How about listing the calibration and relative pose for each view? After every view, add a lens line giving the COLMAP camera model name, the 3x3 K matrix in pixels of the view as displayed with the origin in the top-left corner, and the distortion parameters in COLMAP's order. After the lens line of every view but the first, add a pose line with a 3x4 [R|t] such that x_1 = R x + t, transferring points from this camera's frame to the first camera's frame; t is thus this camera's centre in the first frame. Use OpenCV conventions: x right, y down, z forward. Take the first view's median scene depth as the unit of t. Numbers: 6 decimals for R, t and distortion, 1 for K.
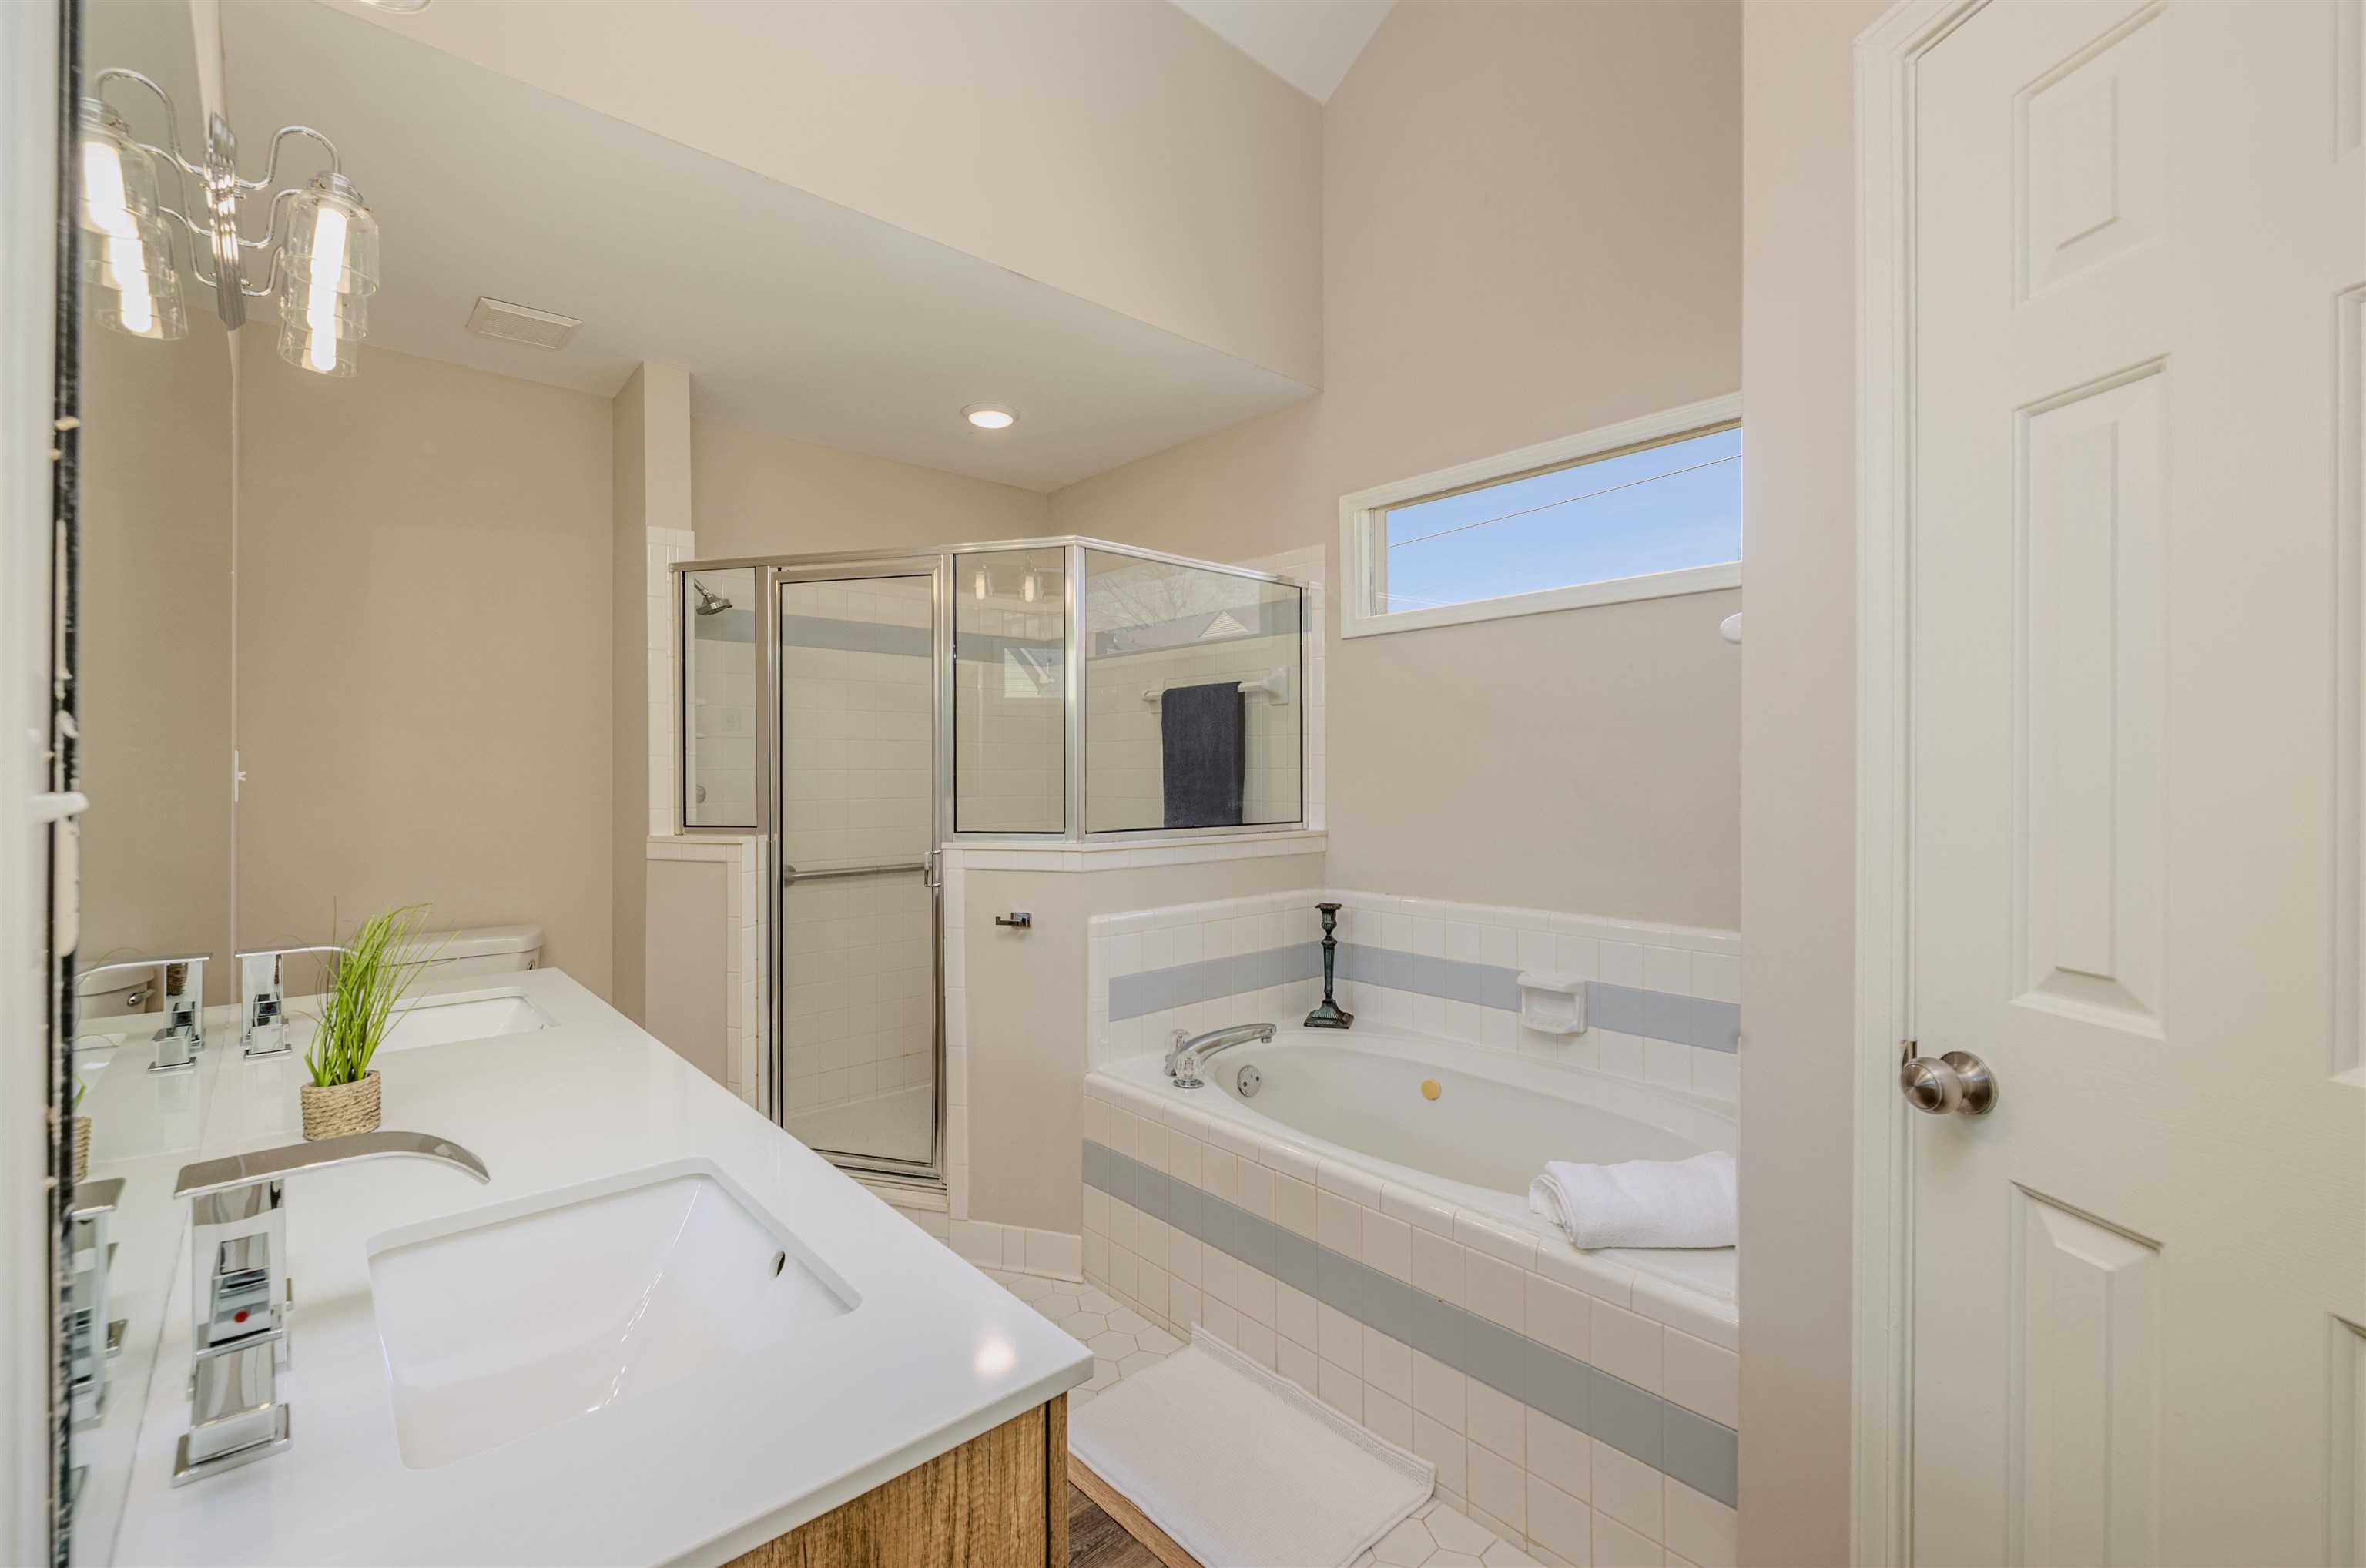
lens RADIAL K [[1006.9, 0, 1187.5], [0, 1006.9, 769.2], [0, 0, 1]] dist [-0.010744, -0.000760]
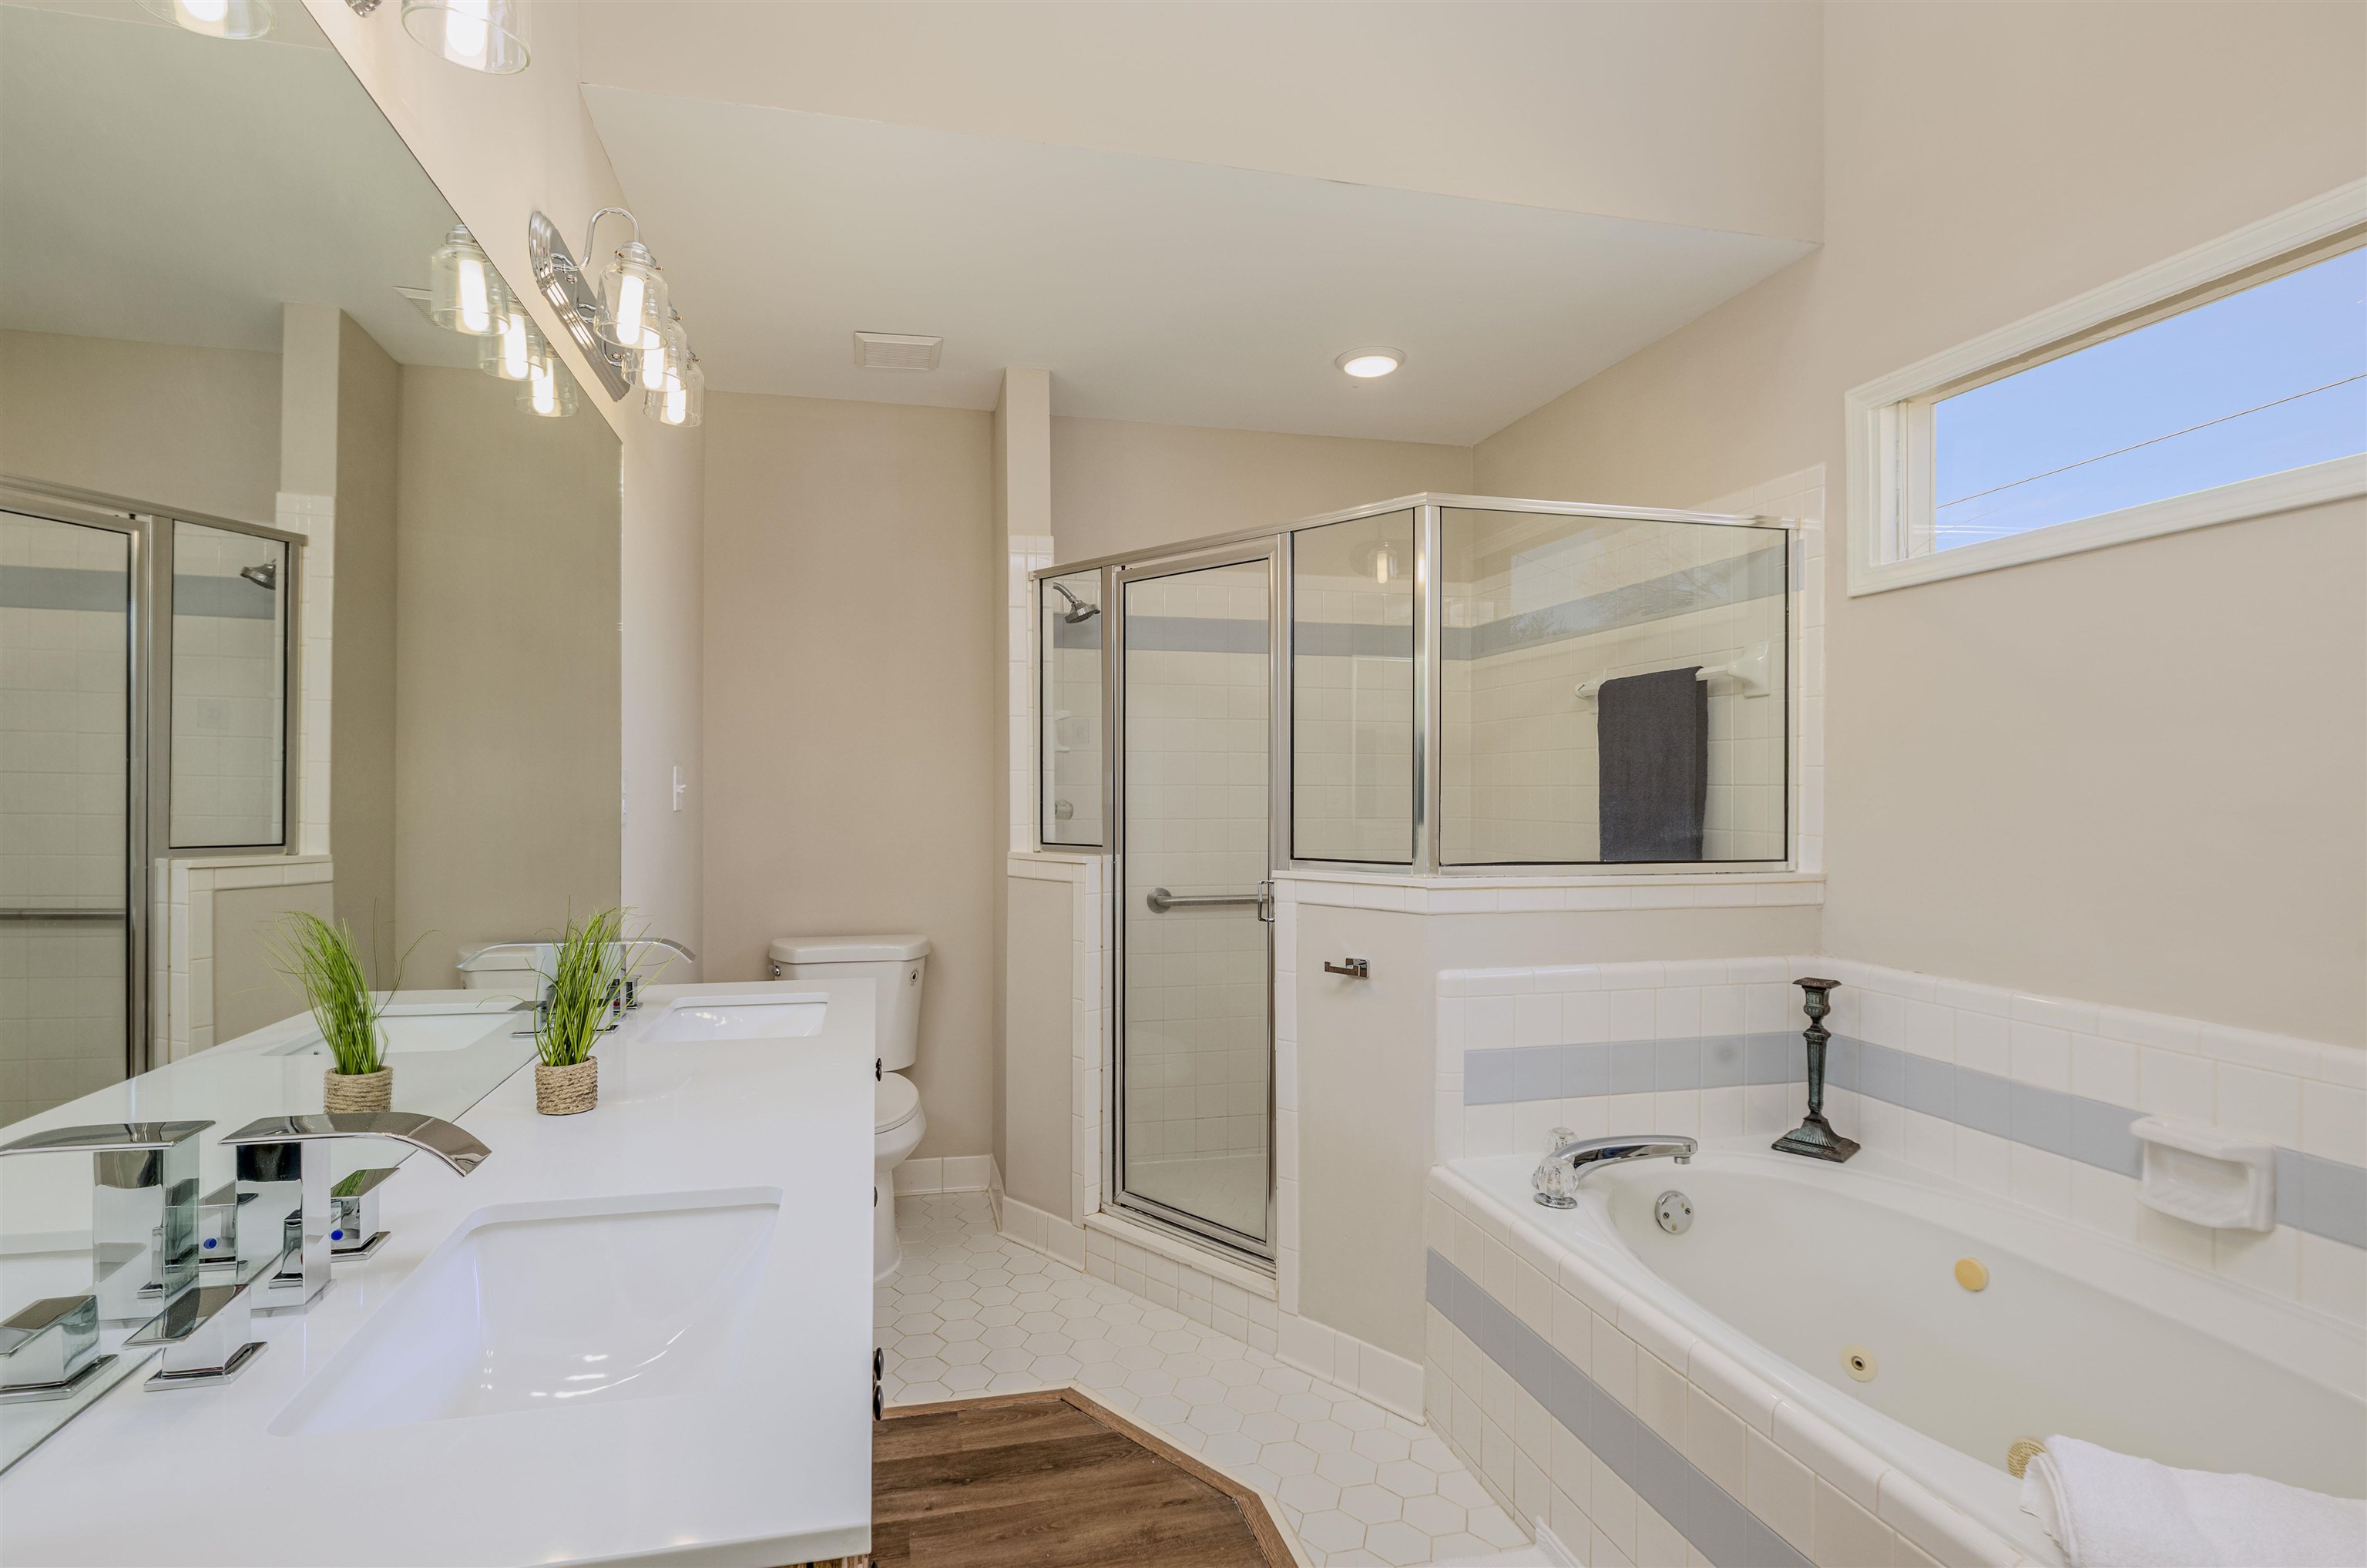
lens RADIAL K [[1158.6, 0, 1170.3], [0, 1158.6, 793.9], [0, 0, 1]] dist [-0.017343, 0.004885]
pose [[0.870320, 0.006596, -0.492442, 0.157314], [-0.003580, 0.999969, 0.007068, 0.001208], [0.492473, -0.004388, 0.870317, 0.093970]]
